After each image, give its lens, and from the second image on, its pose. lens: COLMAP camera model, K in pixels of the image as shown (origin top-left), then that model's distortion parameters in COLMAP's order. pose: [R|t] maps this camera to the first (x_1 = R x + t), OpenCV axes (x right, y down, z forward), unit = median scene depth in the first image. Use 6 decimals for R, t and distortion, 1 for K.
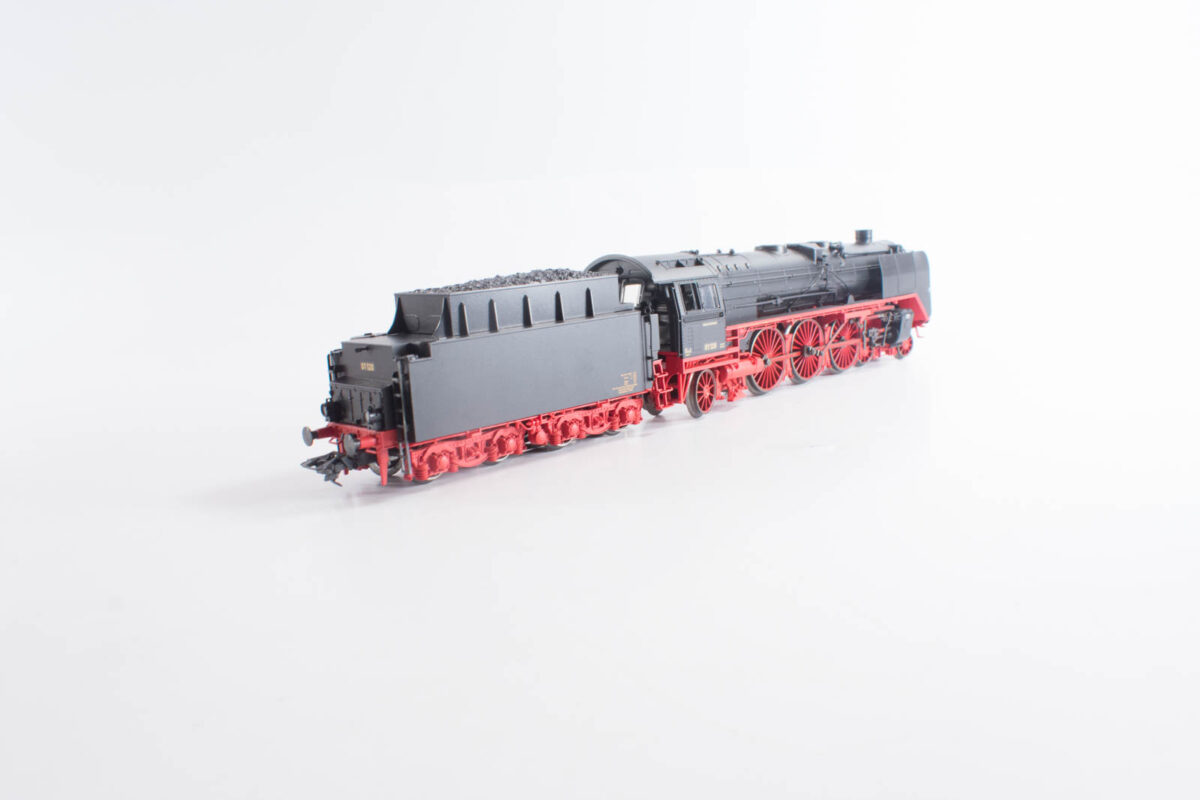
lens RADIAL K [[1019.2, 0, 600.0], [0, 1019.2, 400.0], [0, 0, 1]] dist [0.001534, -0.000556]
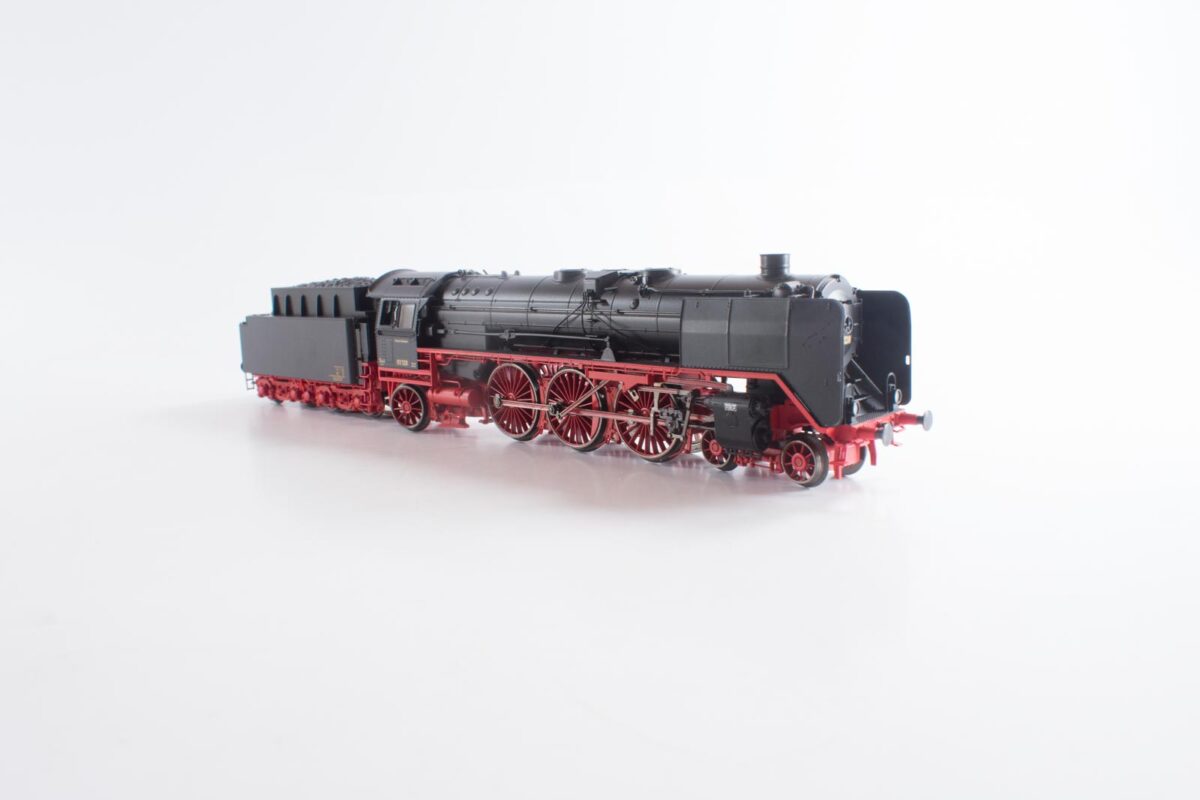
lens RADIAL K [[1019.2, 0, 600.0], [0, 1019.2, 400.0], [0, 0, 1]] dist [0.001534, -0.000556]
pose [[-0.015794, 0.197882, -0.980099, 1.159458], [-0.130520, 0.971426, 0.198234, -0.253787], [0.991320, 0.131054, 0.010485, 1.212921]]
